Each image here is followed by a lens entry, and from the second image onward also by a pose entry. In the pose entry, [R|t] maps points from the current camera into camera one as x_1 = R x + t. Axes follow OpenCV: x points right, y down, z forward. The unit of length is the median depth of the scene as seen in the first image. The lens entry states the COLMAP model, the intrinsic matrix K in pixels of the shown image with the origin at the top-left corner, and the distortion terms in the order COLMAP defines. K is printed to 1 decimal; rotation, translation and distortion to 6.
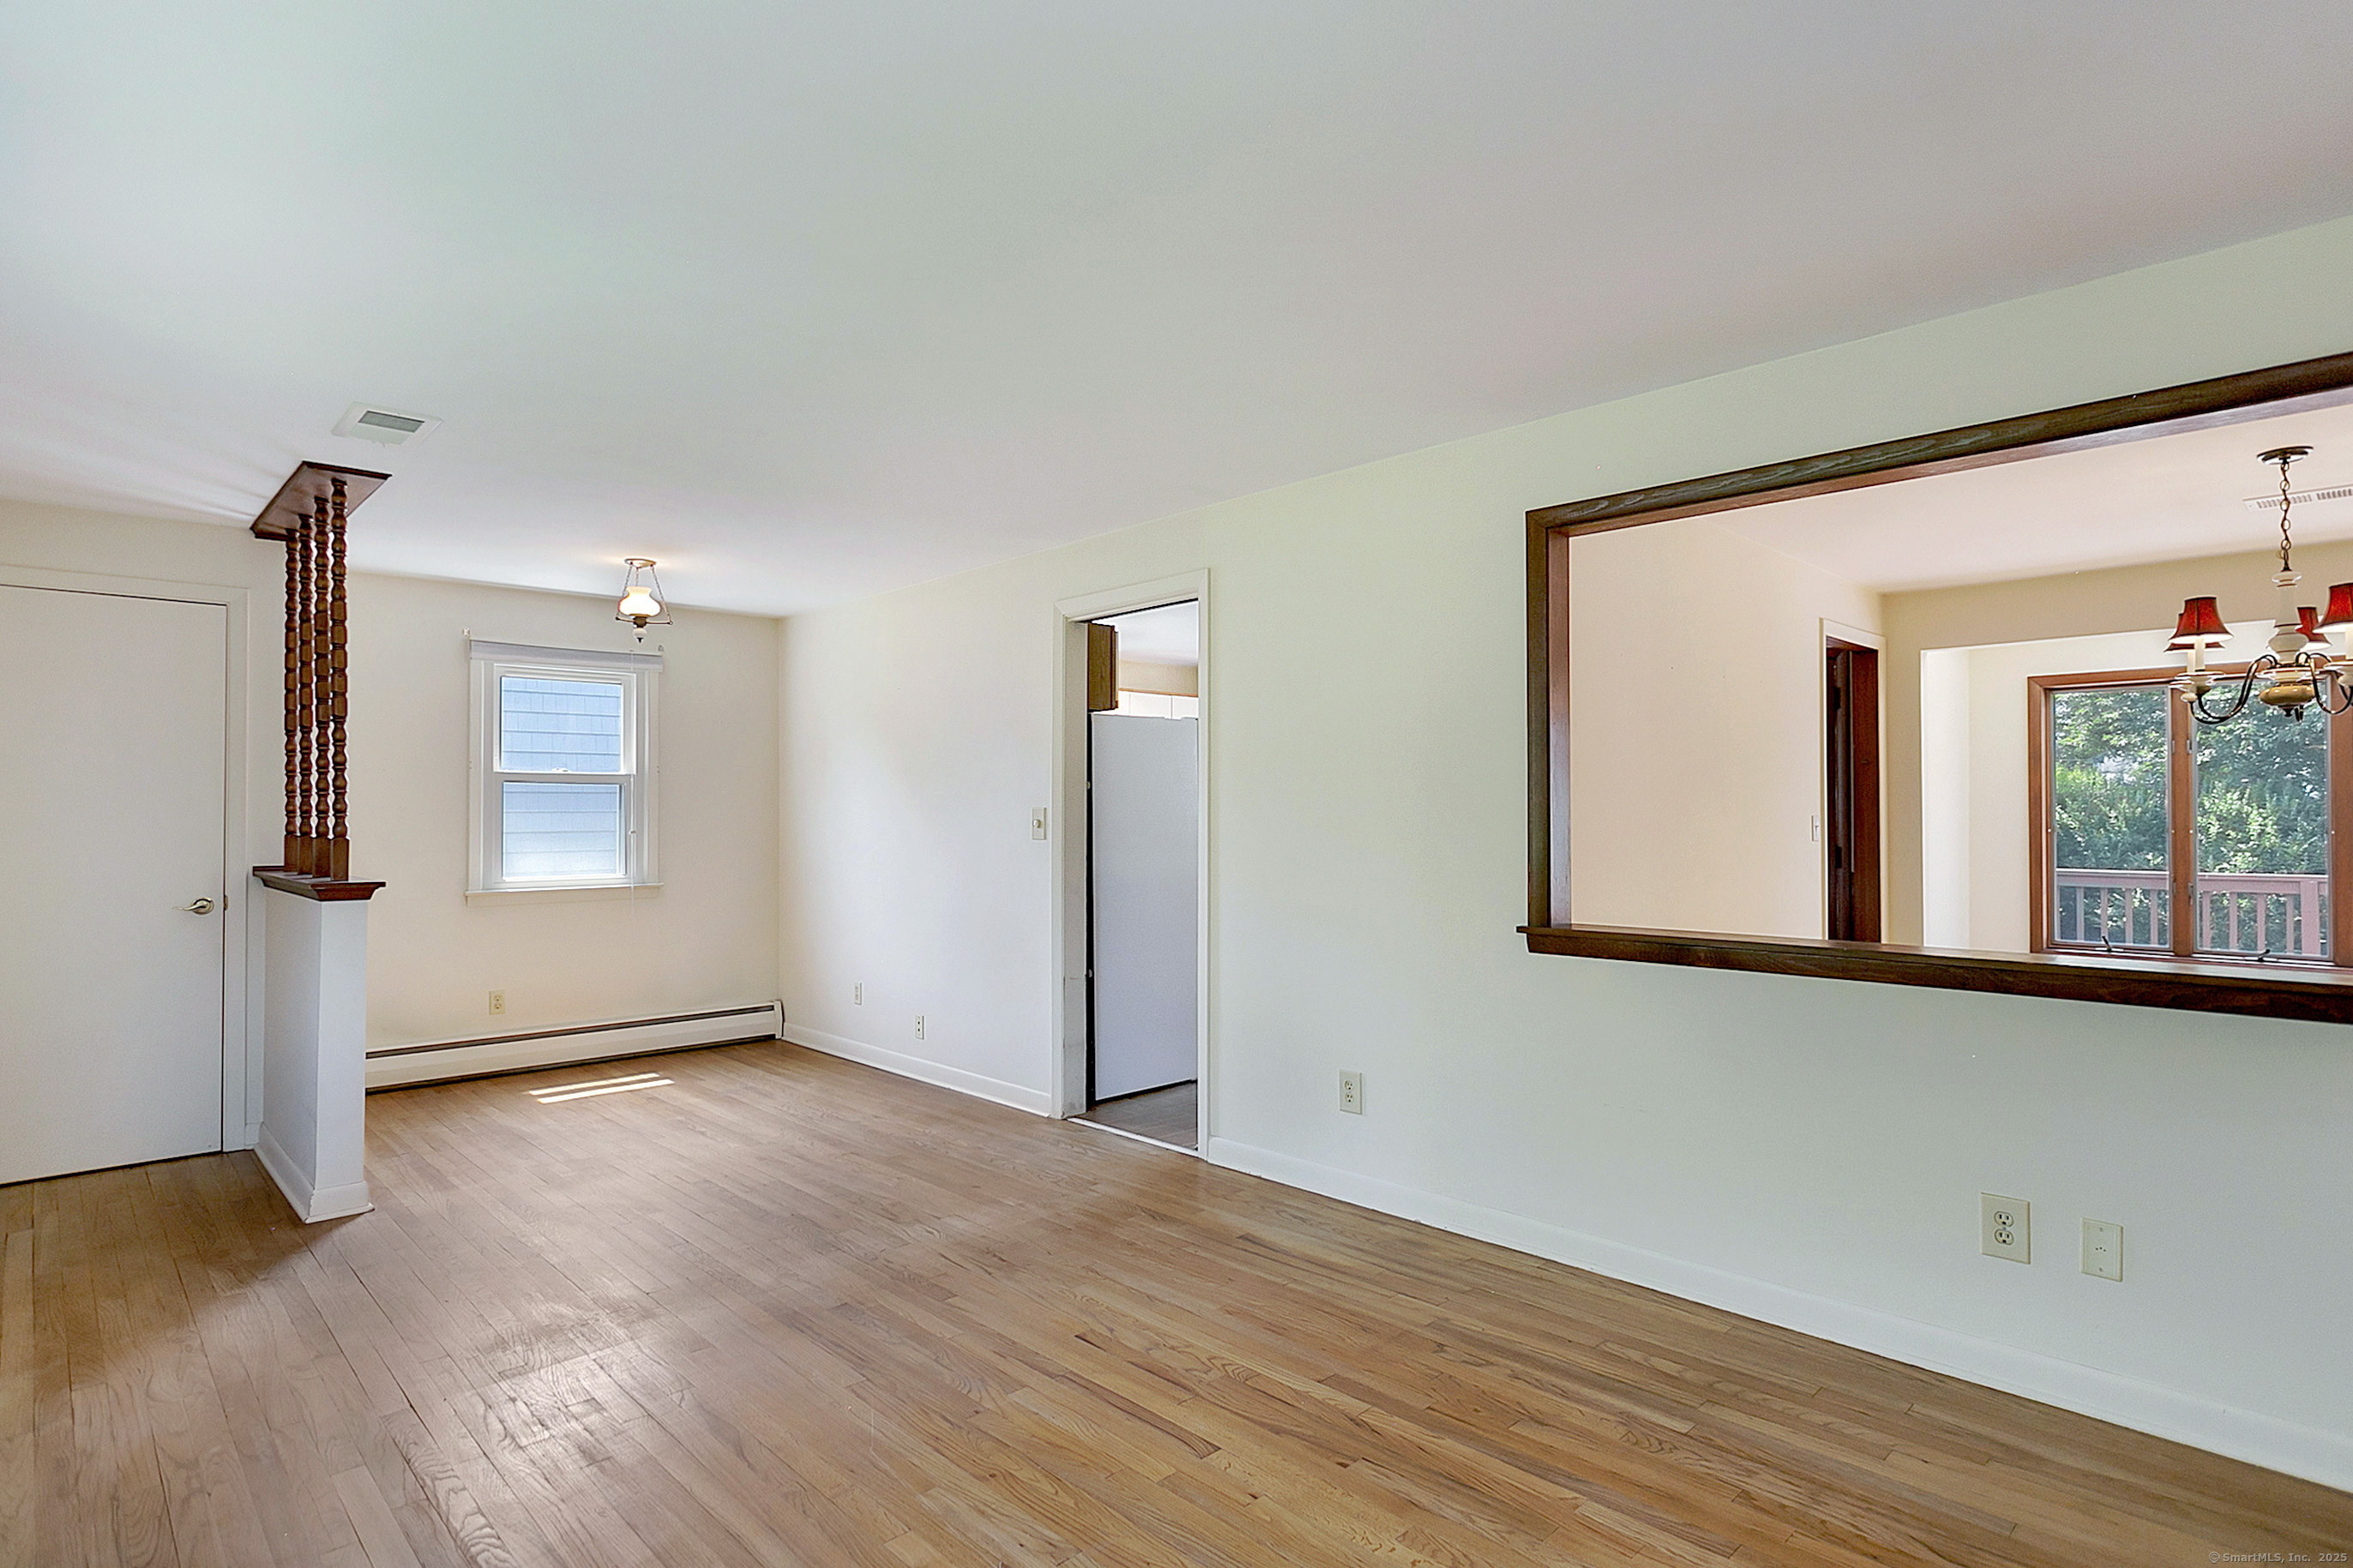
lens RADIAL K [[1218.4, 0, 1171.7], [0, 1218.4, 823.9], [0, 0, 1]] dist [0.000375, -0.000737]
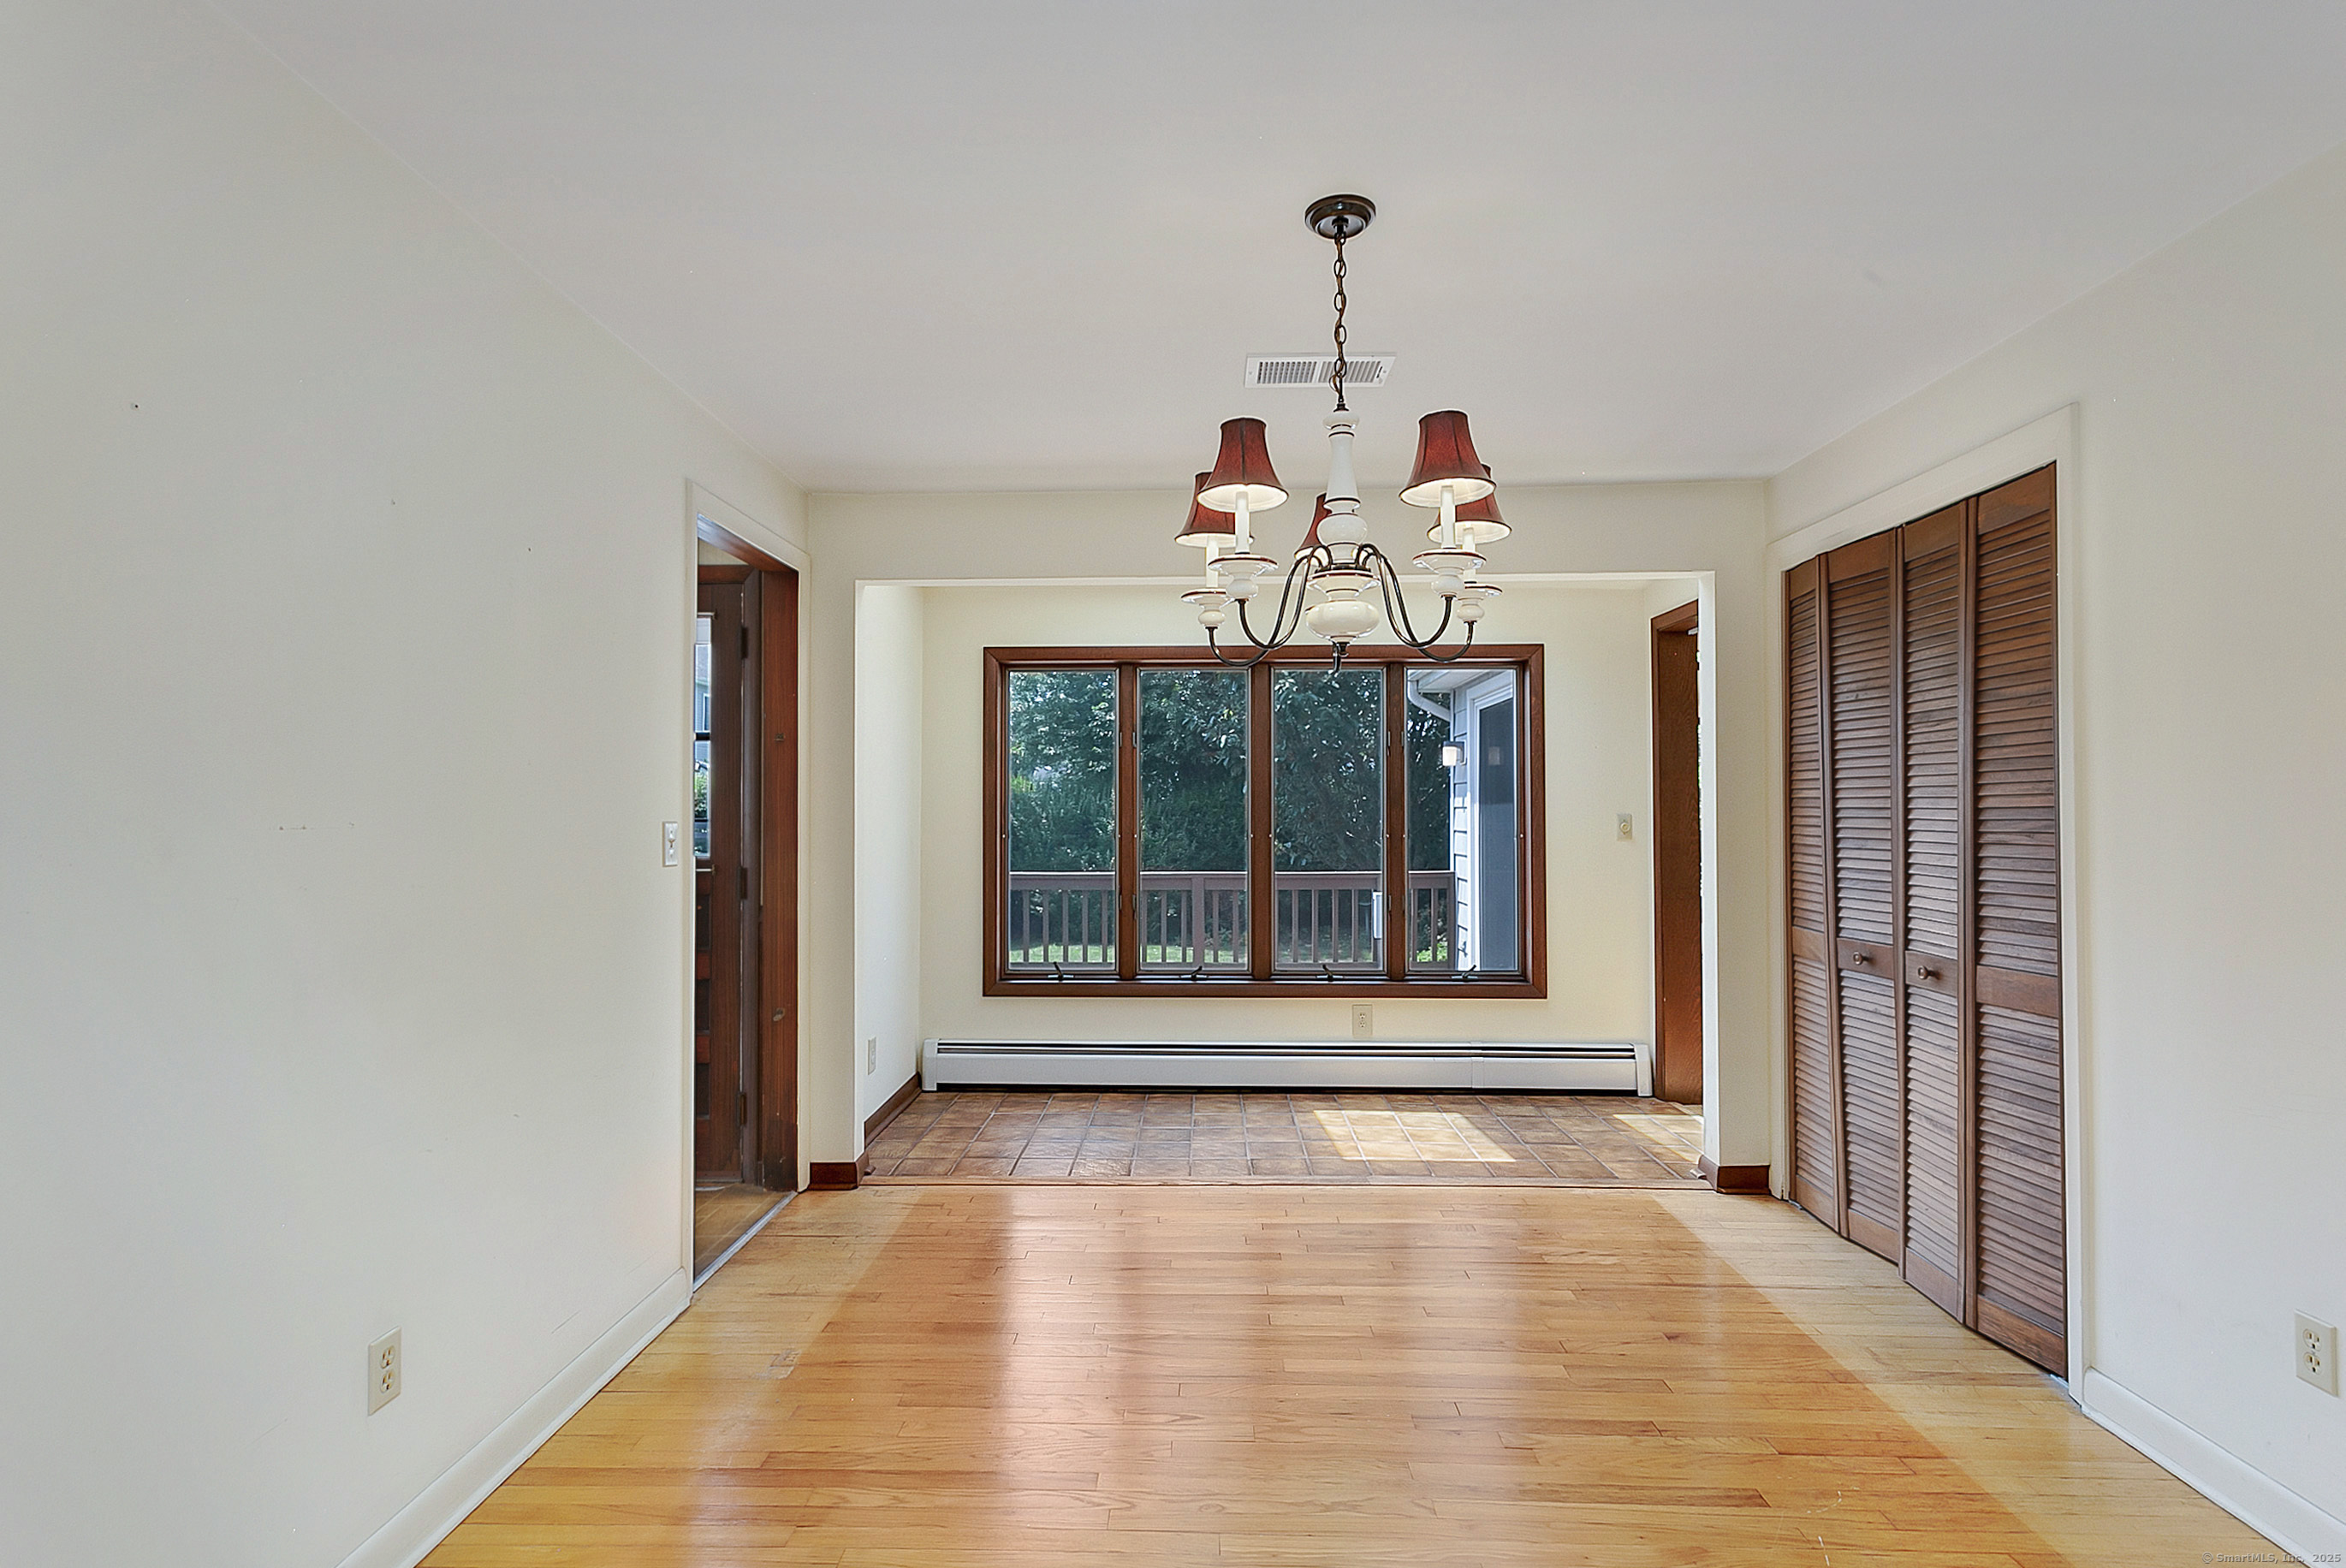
lens RADIAL K [[1167.4, 0, 1173.0], [0, 1167.4, 784.0], [0, 0, 1]] dist [-0.002661, -0.000295]
pose [[0.715425, 0.018114, 0.698455, 0.246610], [0.005792, 0.999476, -0.031855, -0.003470], [-0.698666, 0.026835, 0.714945, 0.350857]]
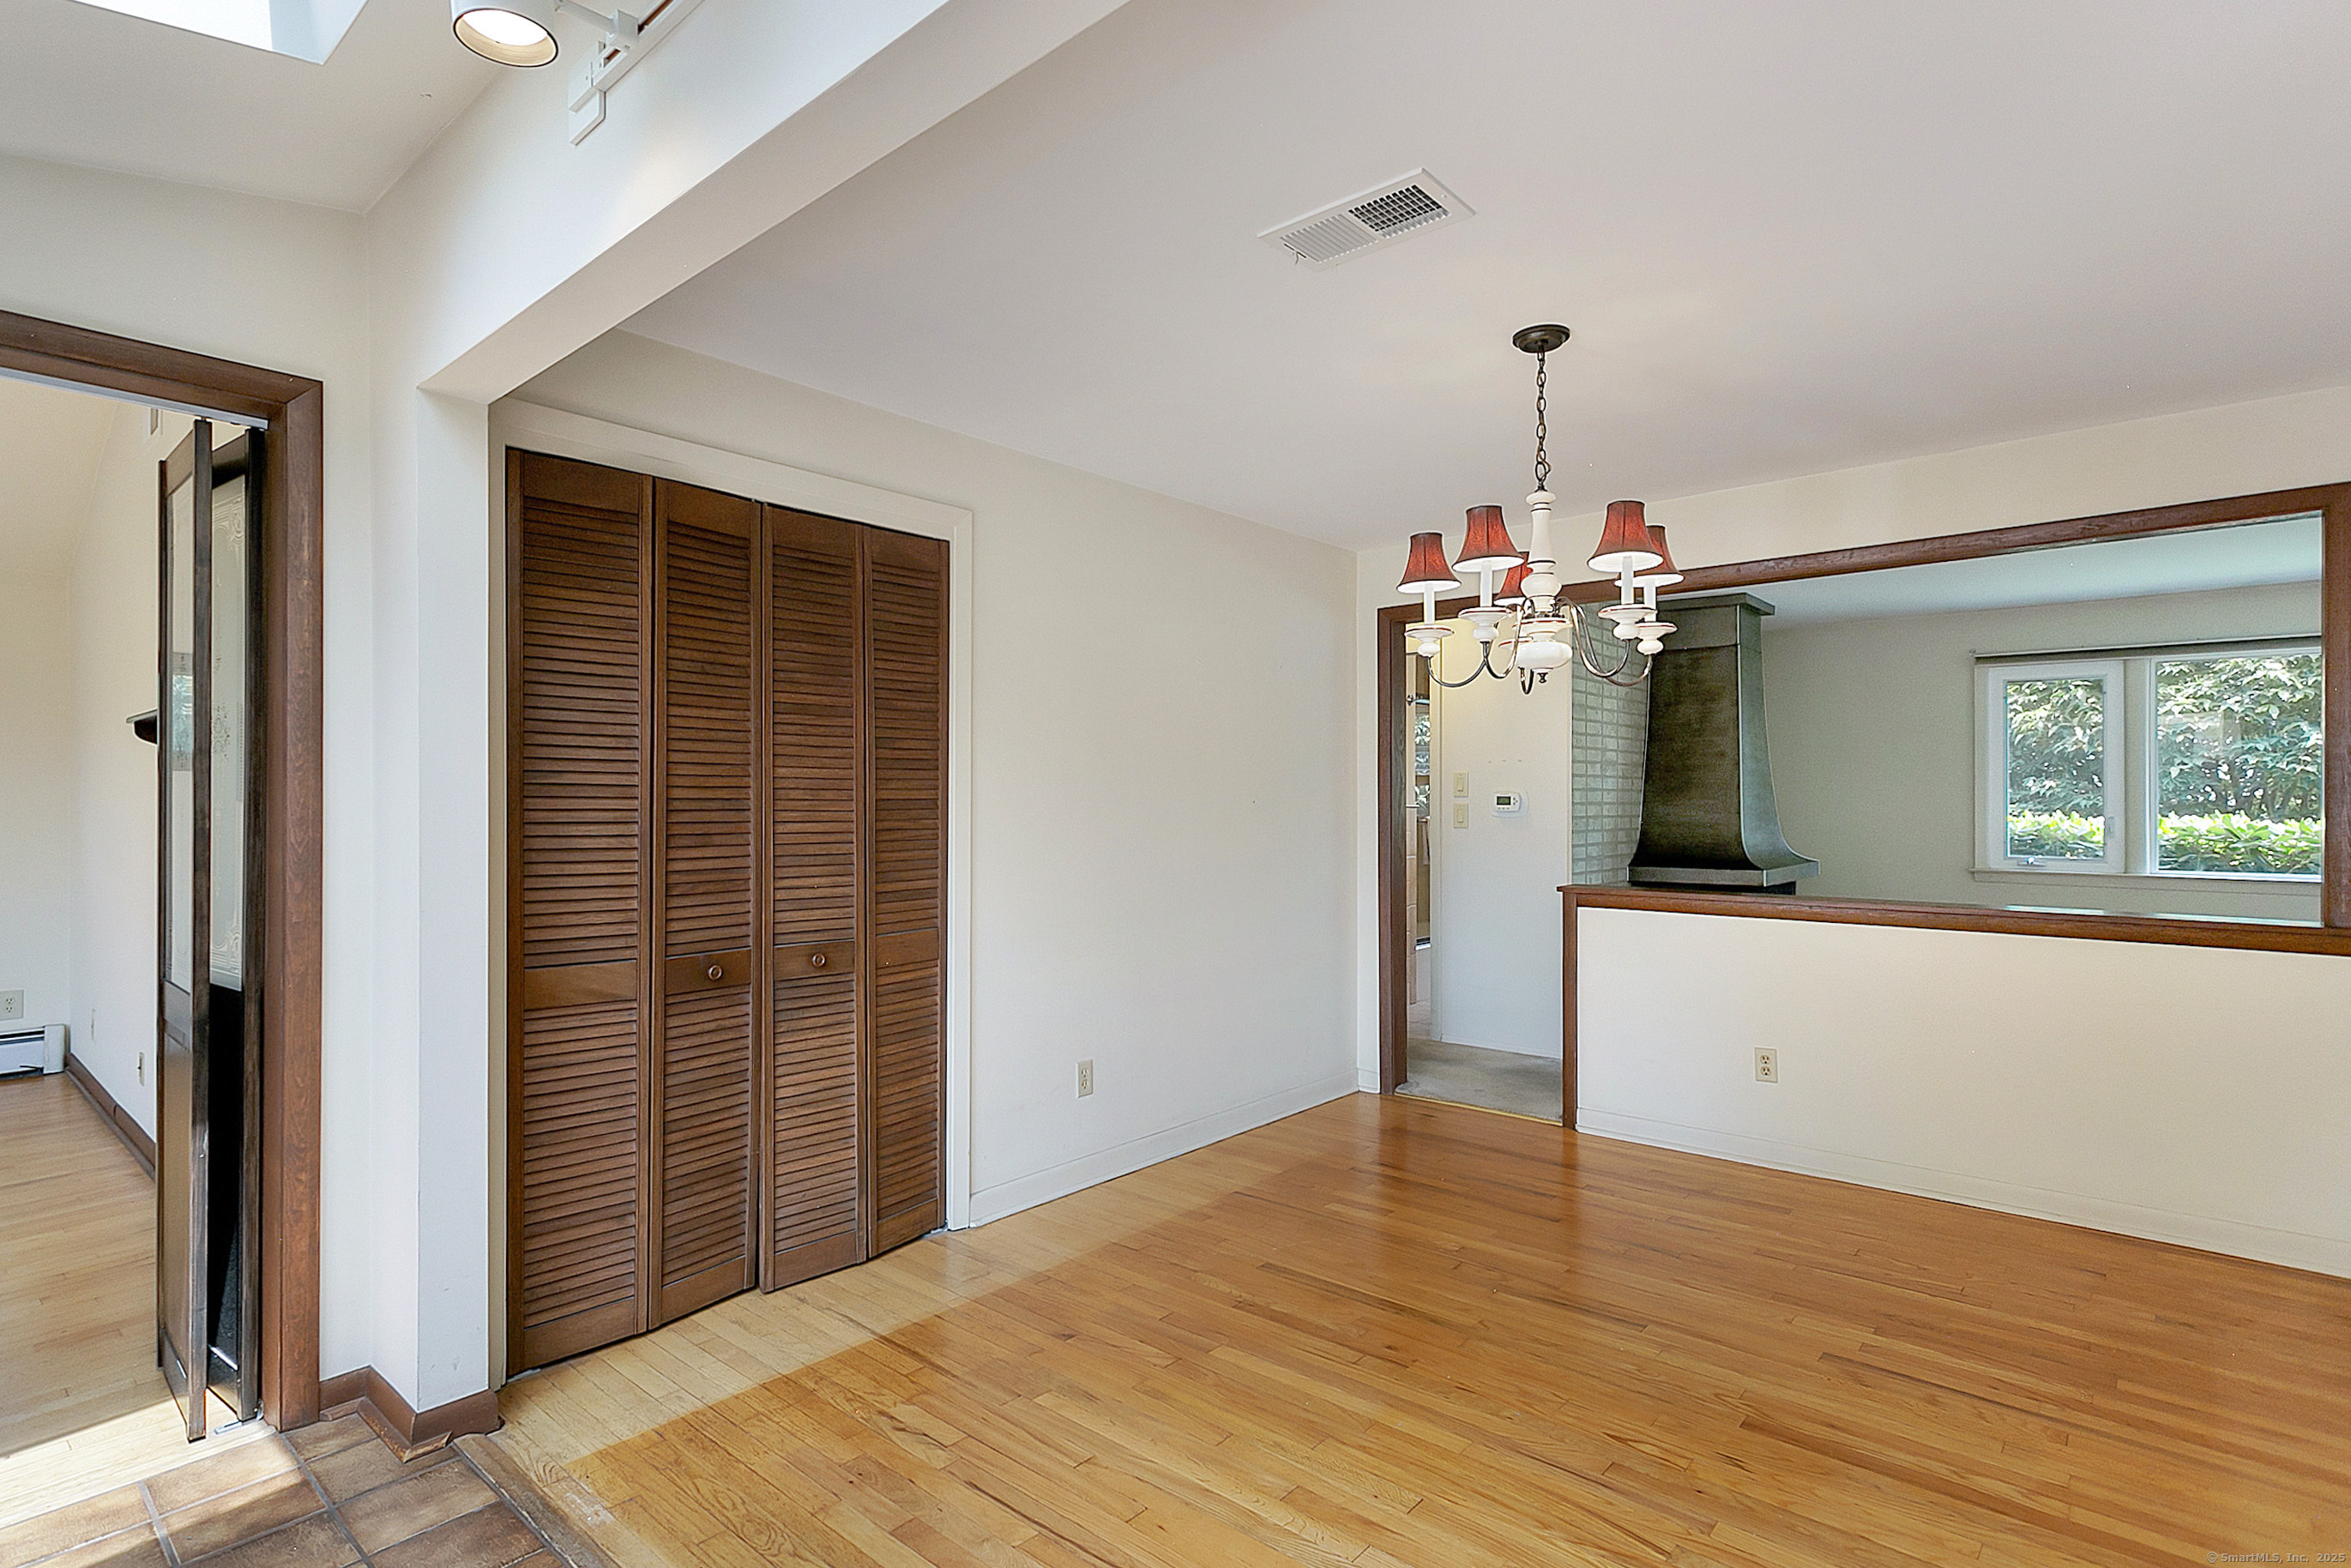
lens RADIAL K [[1170.0, 0, 1175.5], [0, 1170.0, 784.0], [0, 0, 1]] dist [-0.002661, -0.000295]
pose [[-0.995811, -0.000426, -0.091439, 0.660527], [-0.000447, 1.000000, 0.000210, -0.012712], [0.091439, 0.000250, -0.995811, 0.932214]]
